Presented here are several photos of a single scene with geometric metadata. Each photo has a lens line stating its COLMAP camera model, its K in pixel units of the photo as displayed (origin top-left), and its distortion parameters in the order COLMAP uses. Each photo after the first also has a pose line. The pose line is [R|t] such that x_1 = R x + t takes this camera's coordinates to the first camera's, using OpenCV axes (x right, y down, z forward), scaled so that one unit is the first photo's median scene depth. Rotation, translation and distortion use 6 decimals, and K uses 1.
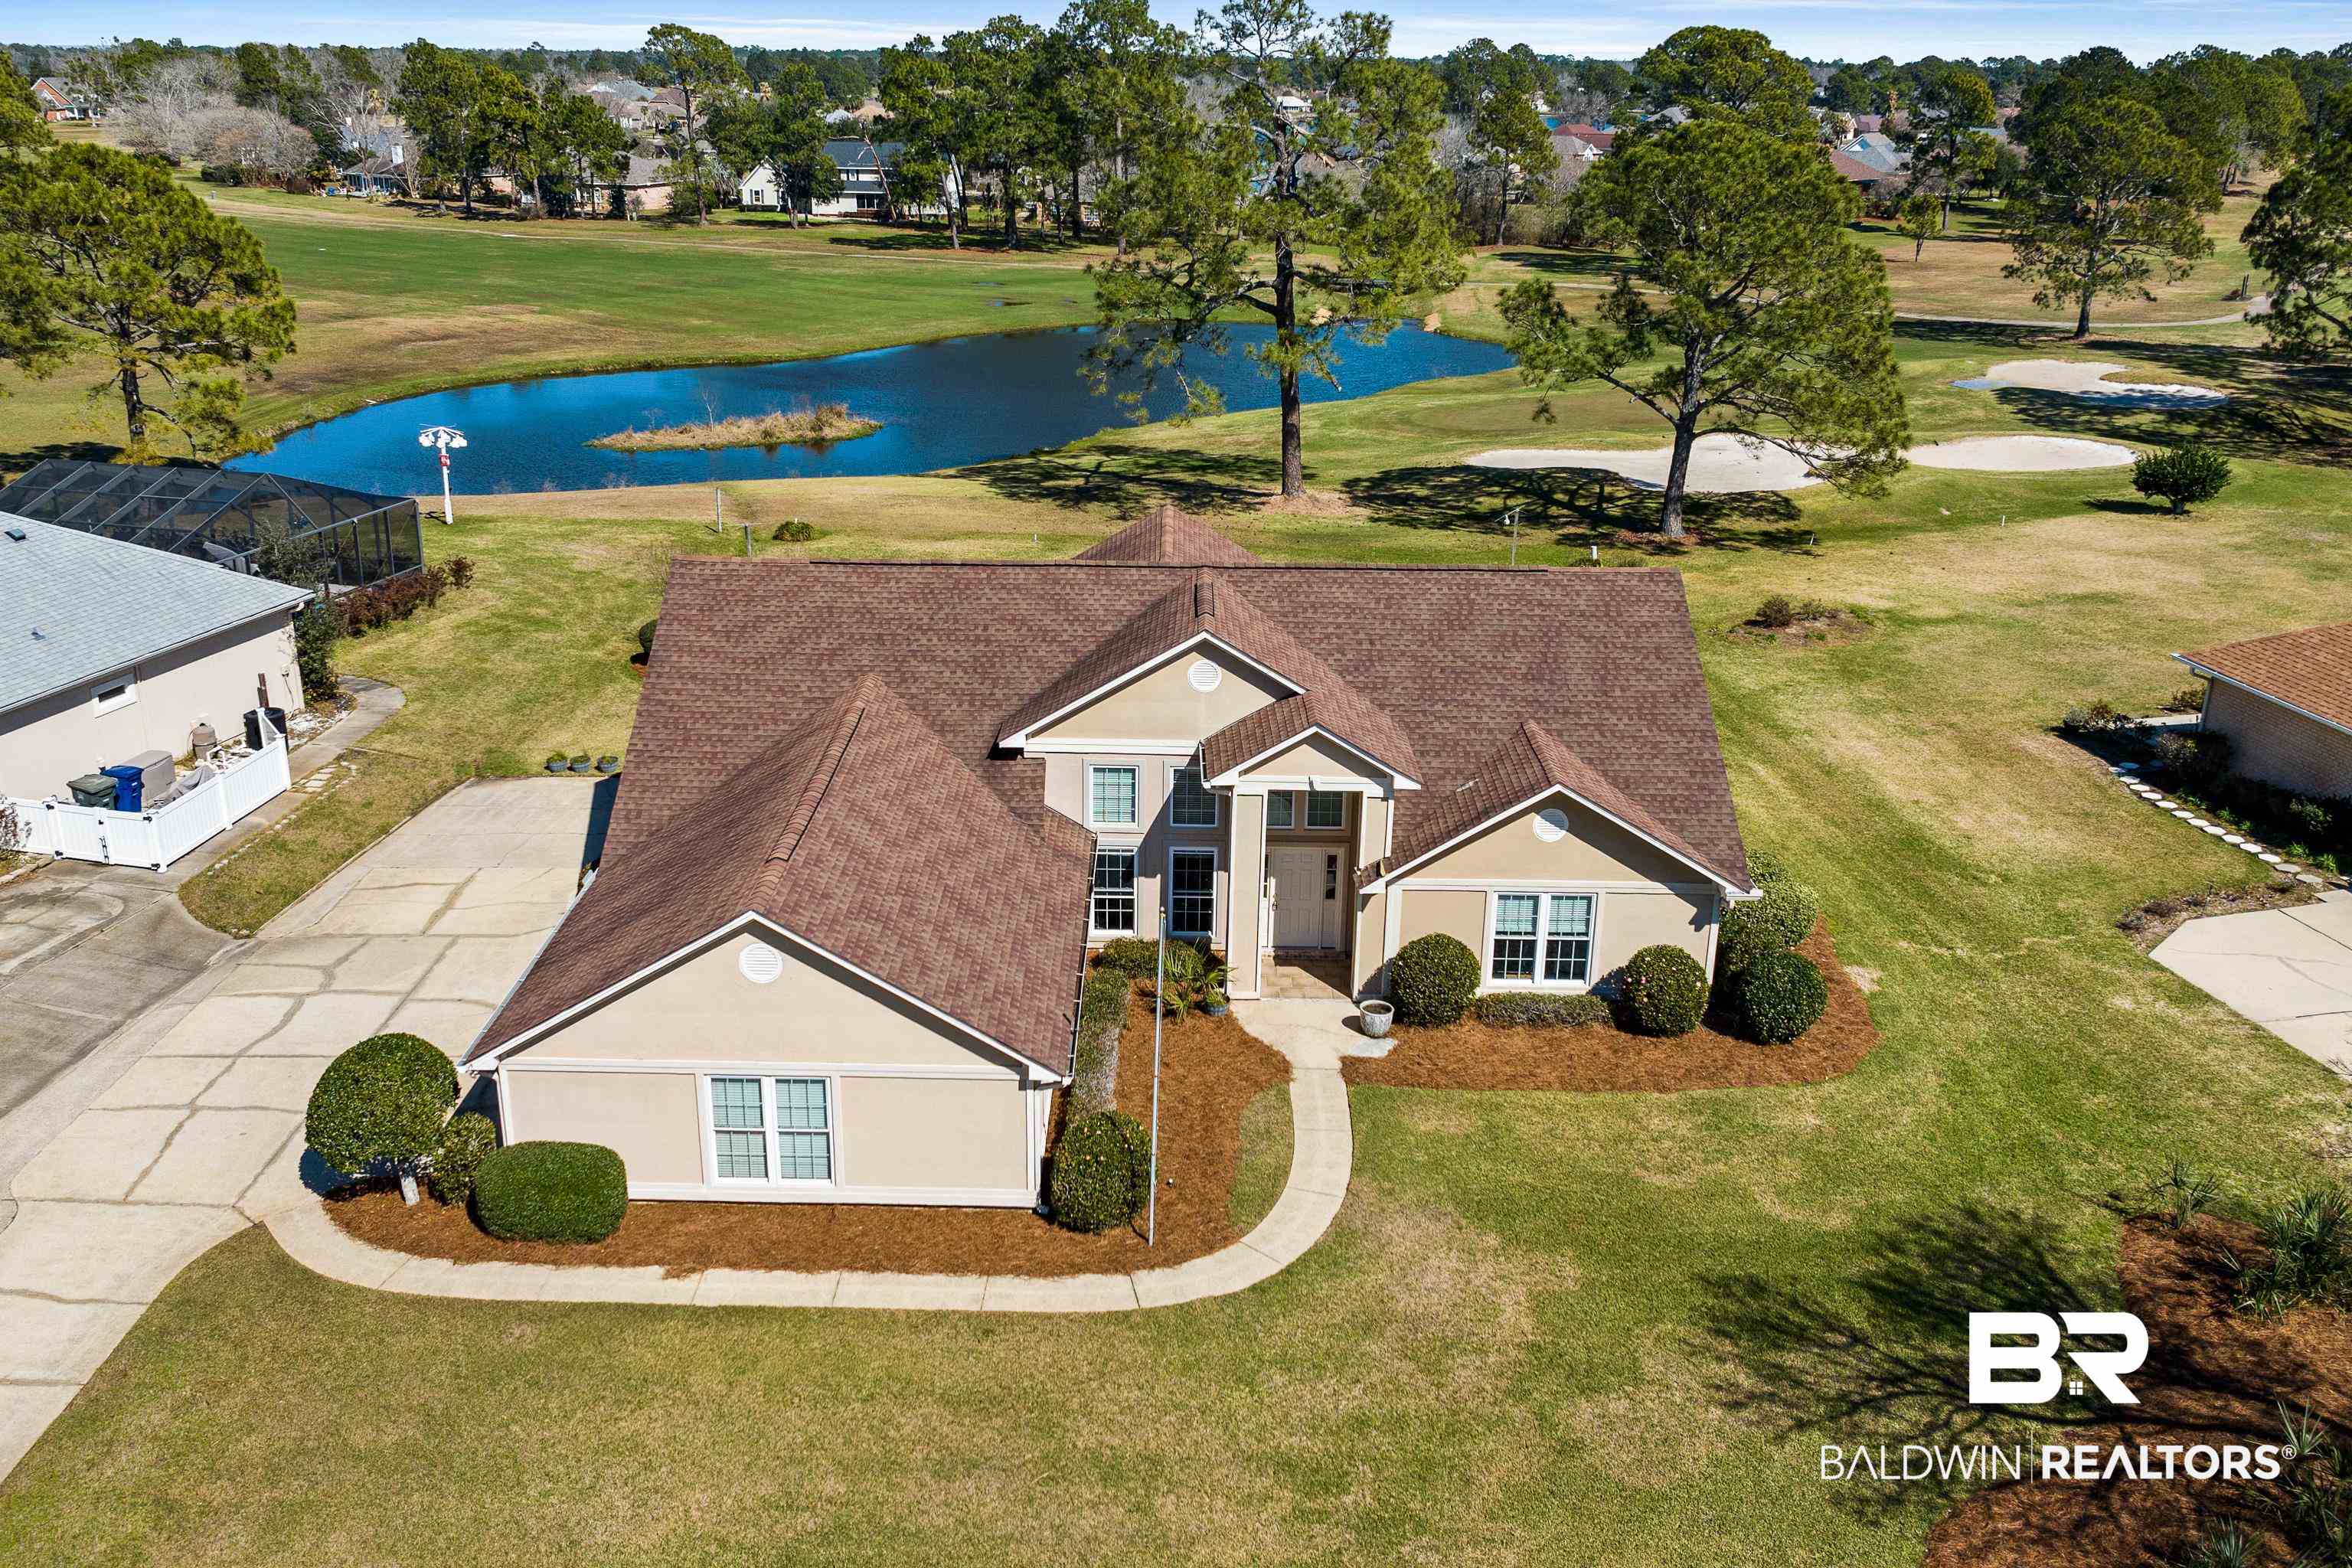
lens RADIAL K [[1968.6, 0, 1128.5], [0, 1968.6, 774.5], [0, 0, 1]] dist [0.001619, -0.052747]
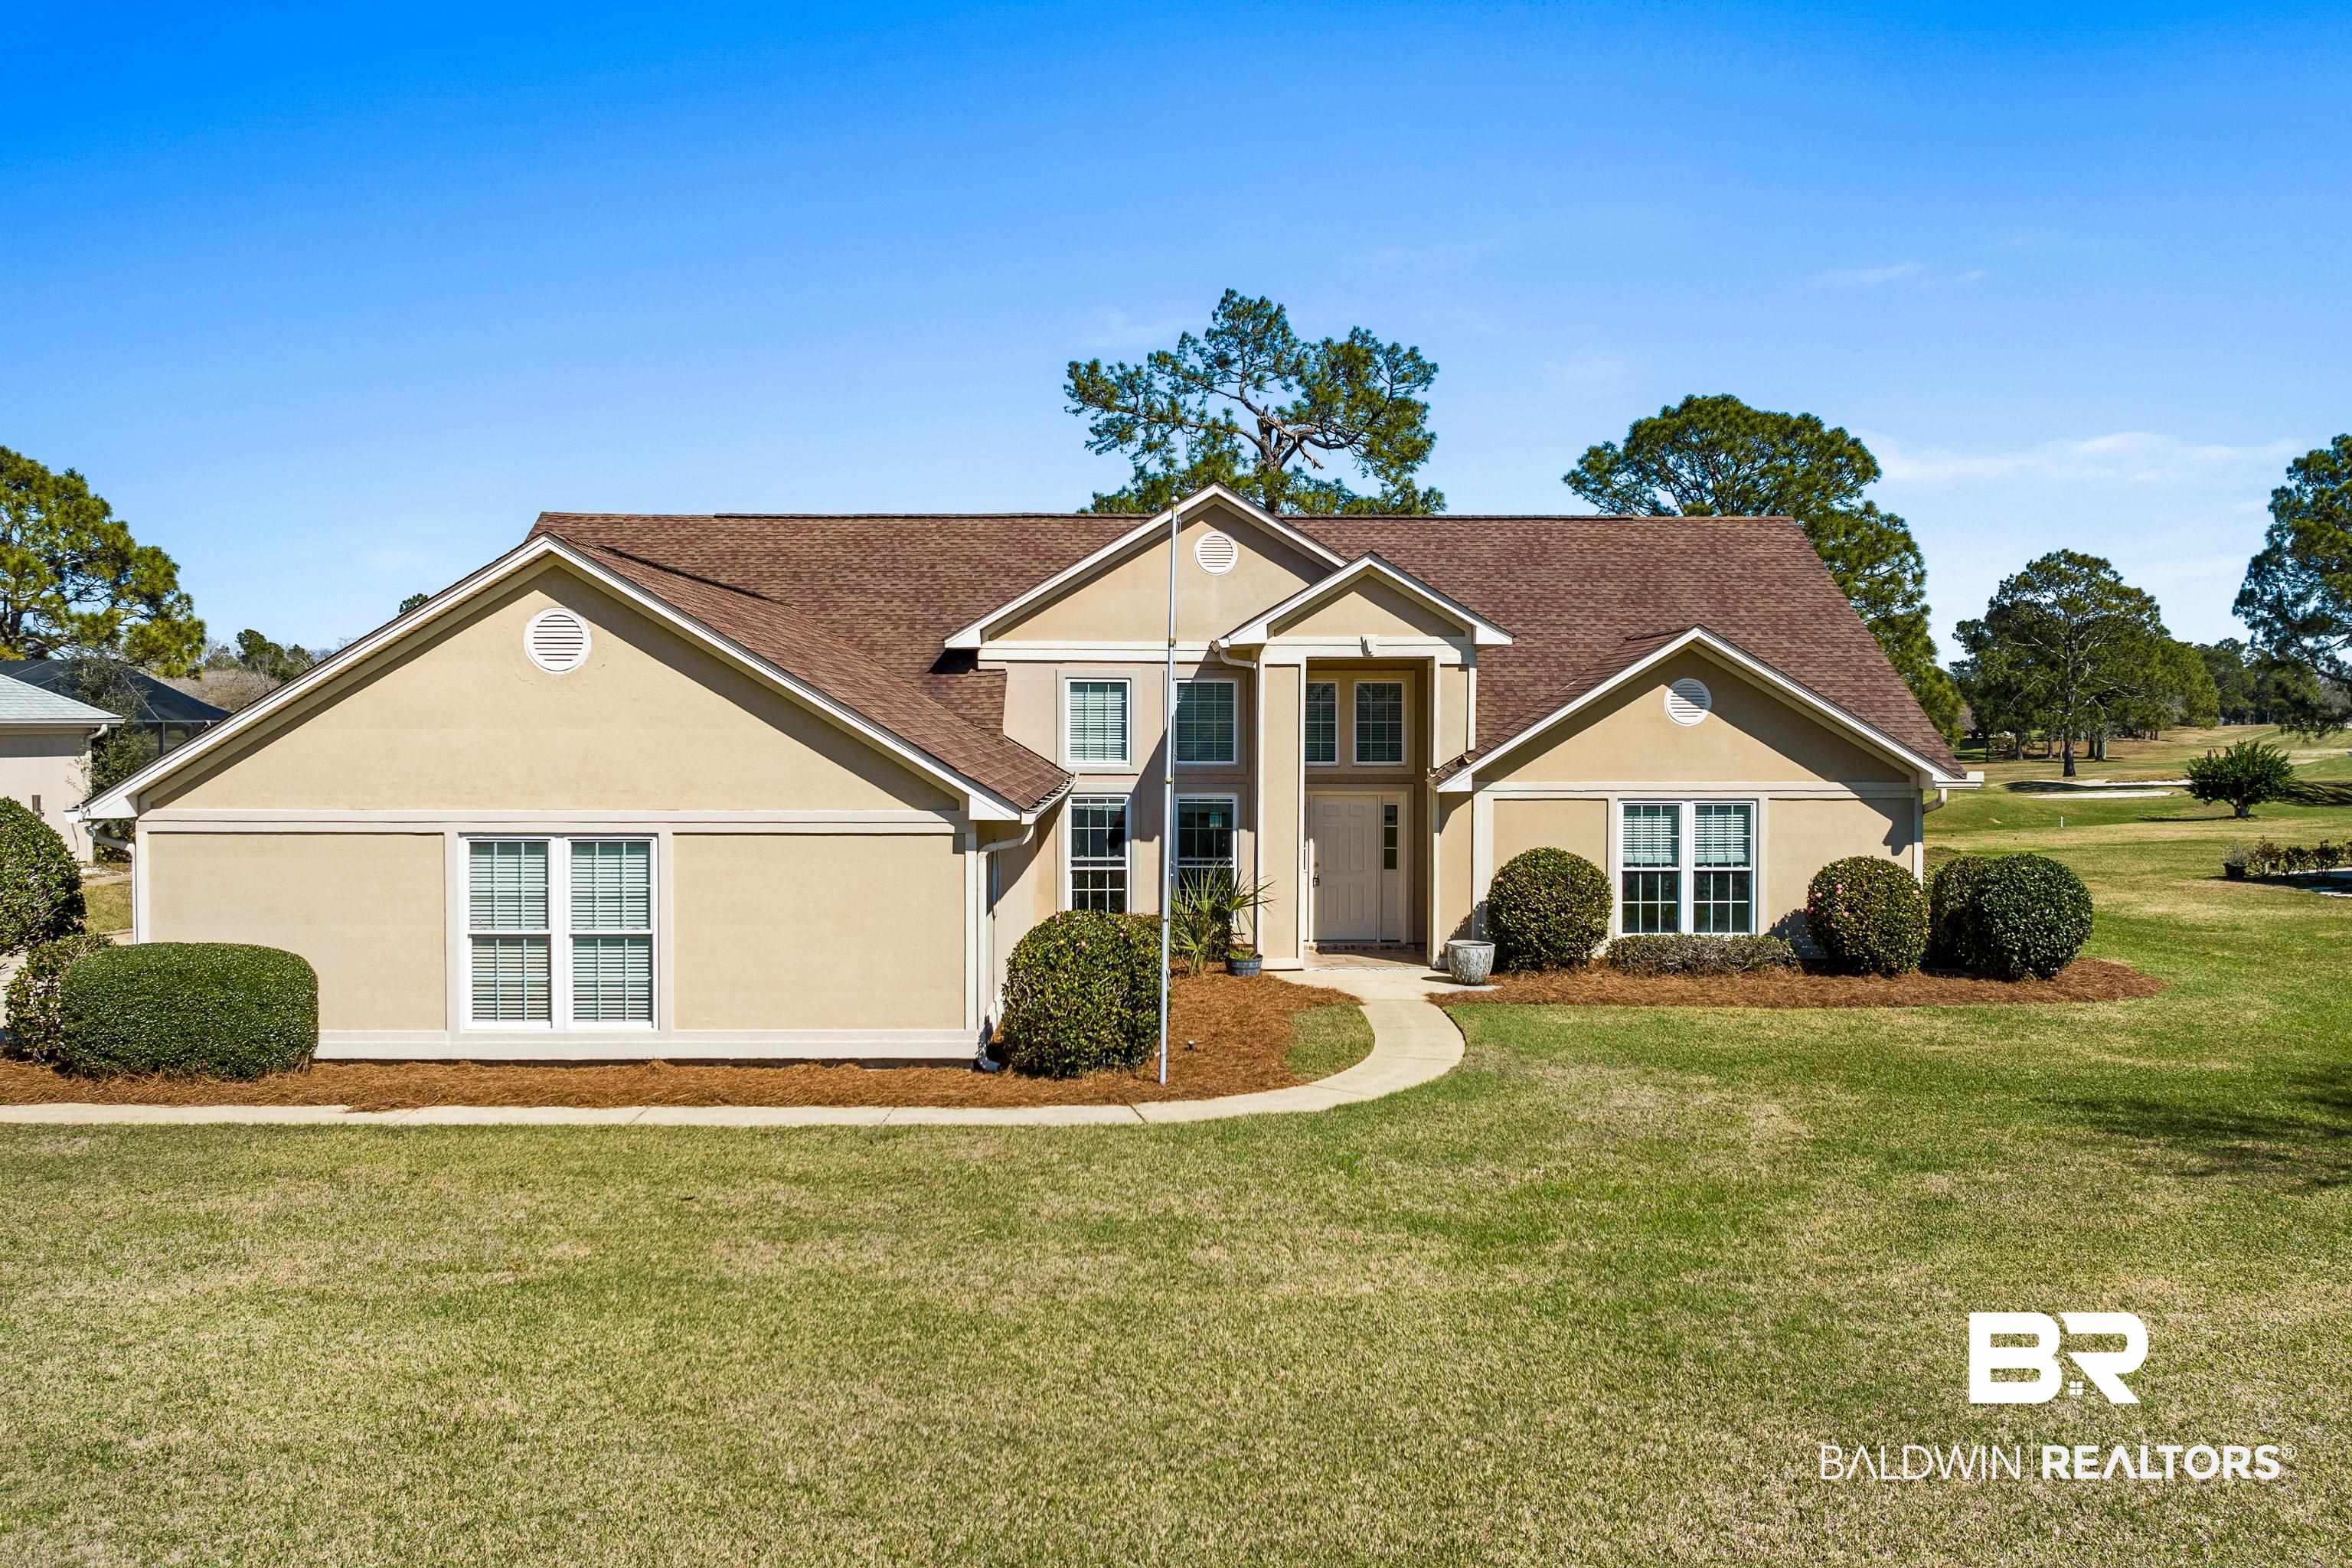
lens RADIAL K [[1942.6, 0, 1189.5], [0, 1942.6, 789.7], [0, 0, 1]] dist [-0.005914, -0.047344]
pose [[0.999042, -0.007504, 0.043113, -0.004770], [0.020593, 0.949904, -0.311864, 0.277256], [-0.038613, 0.312453, 0.949148, 0.318264]]
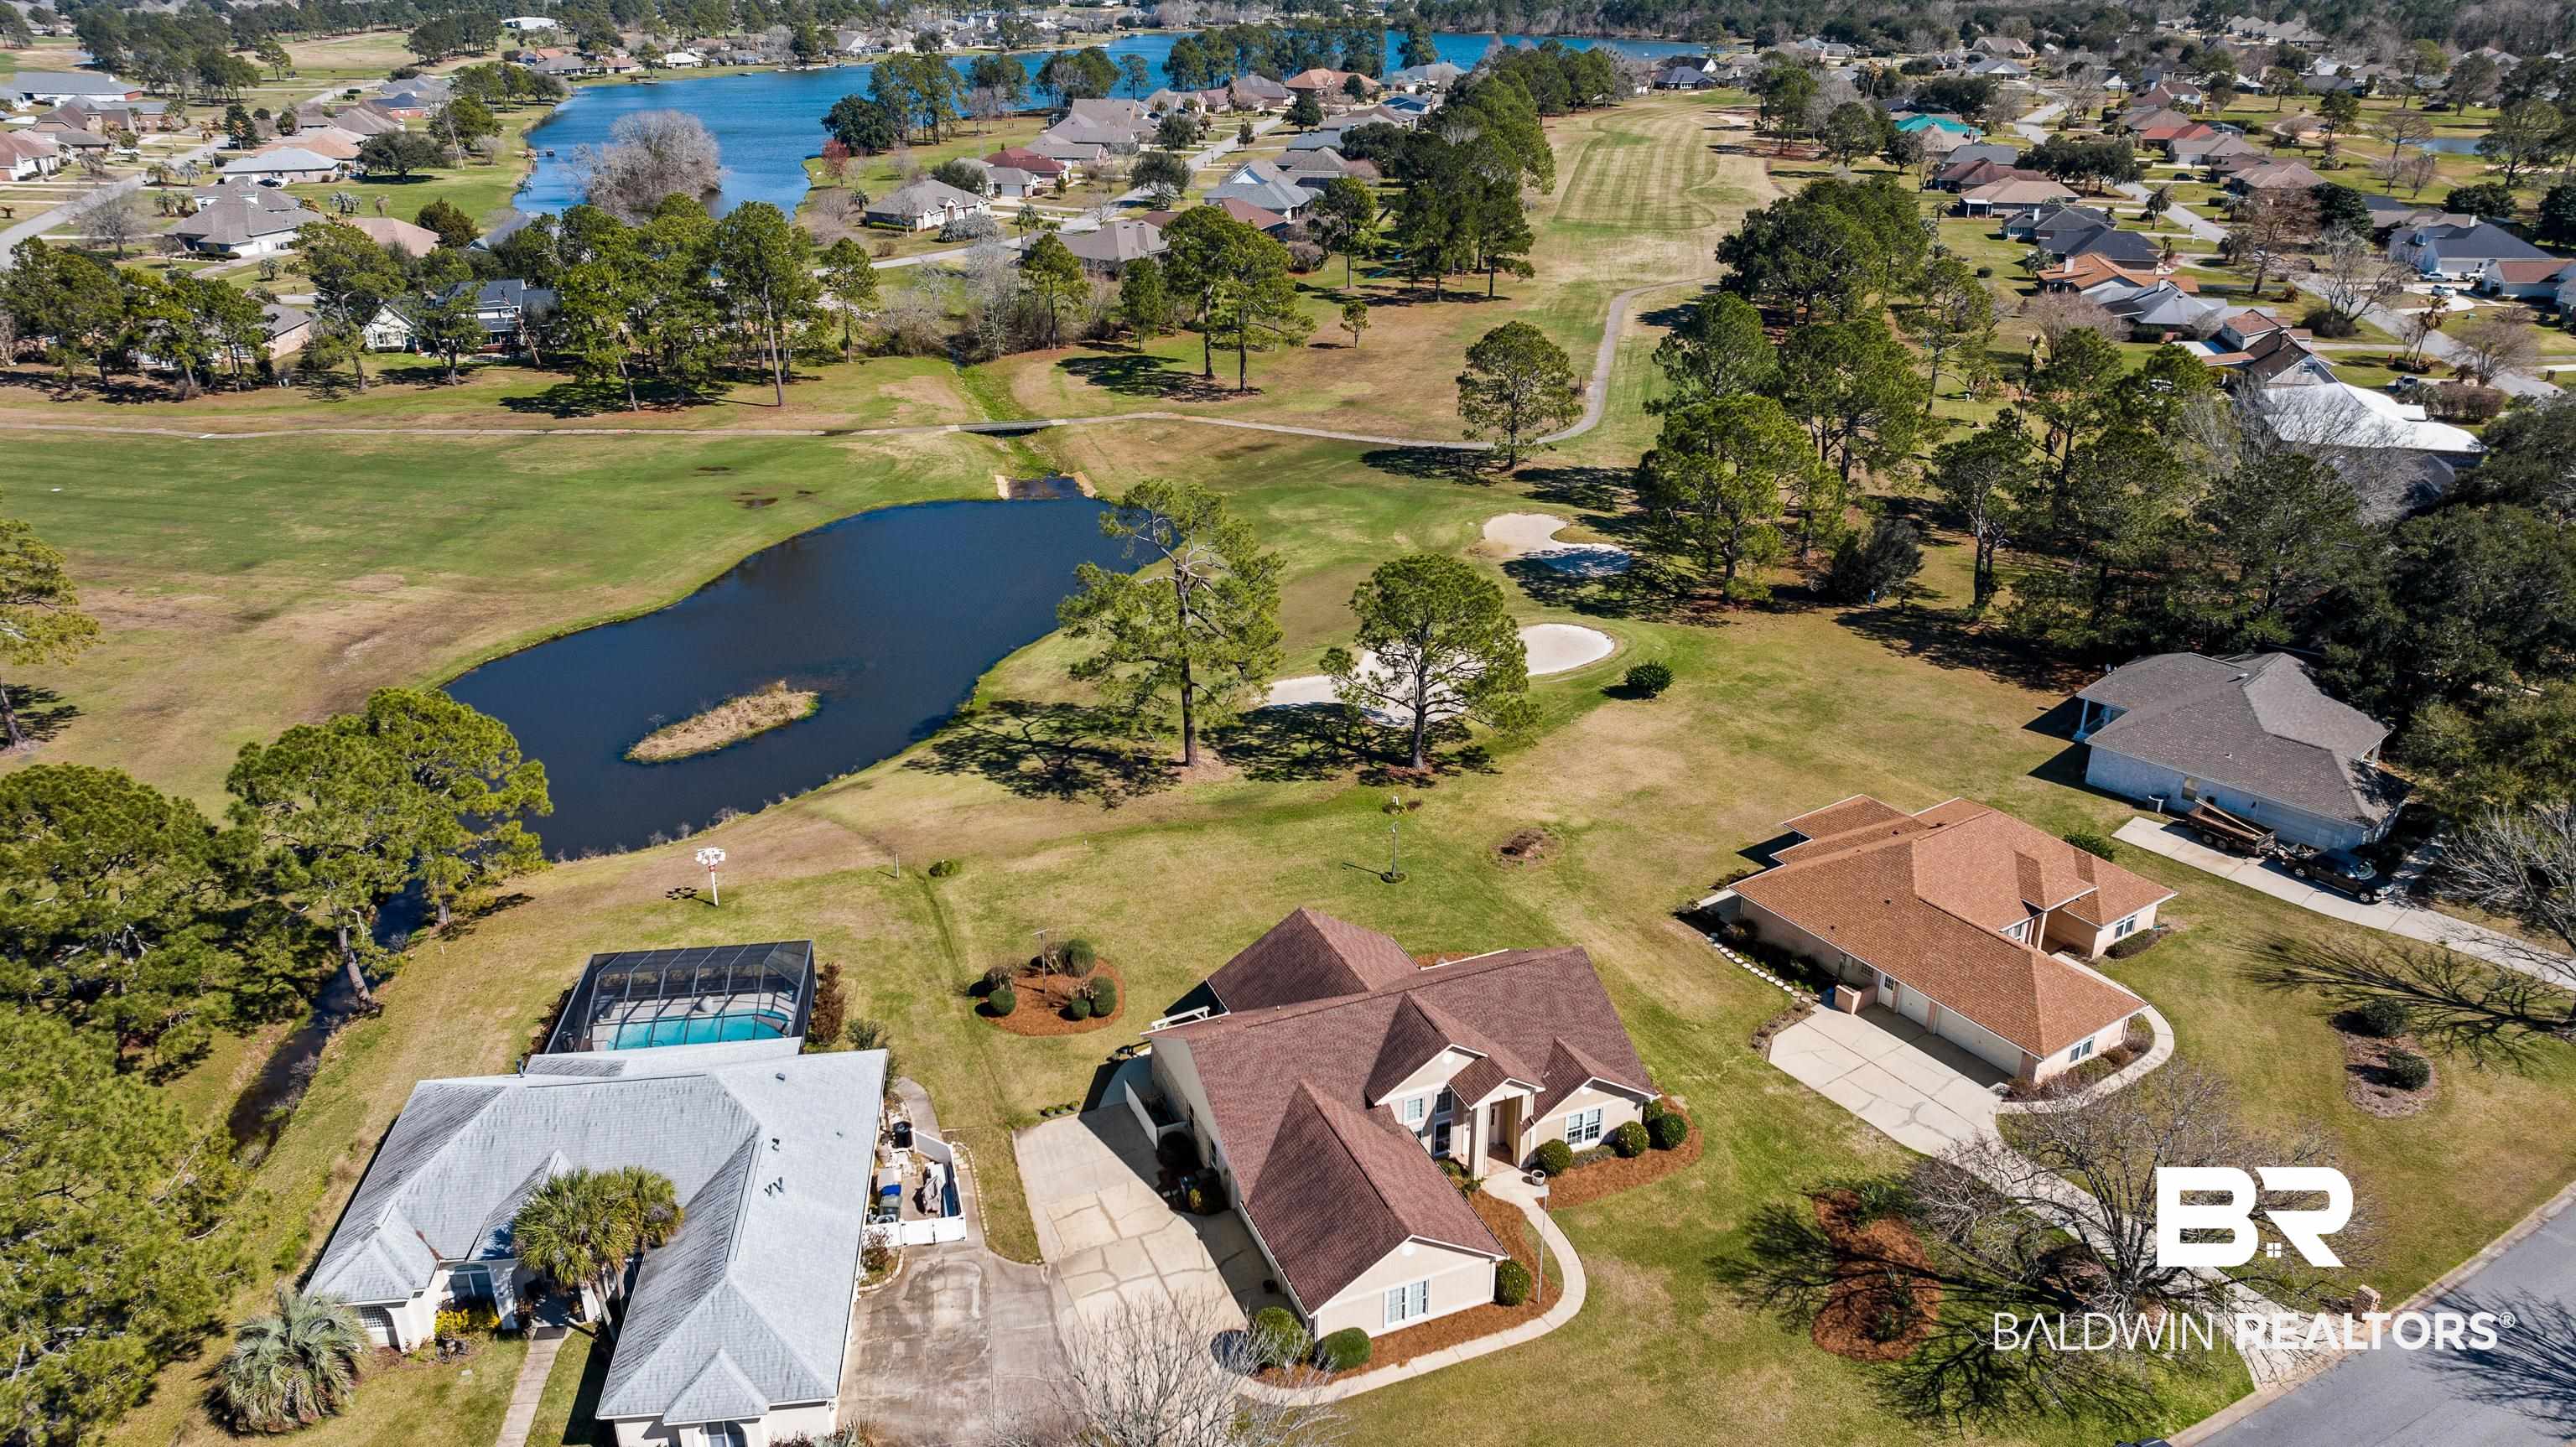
lens RADIAL K [[1792.2, 0, 1288.0], [0, 1792.2, 723.5], [0, 0, 1]] dist [-0.005048, -0.000276]
pose [[0.914010, -0.172112, 0.367374, -0.908535], [0.147253, 0.984537, 0.094889, -0.713479], [-0.378024, -0.032632, 0.925220, -0.990419]]
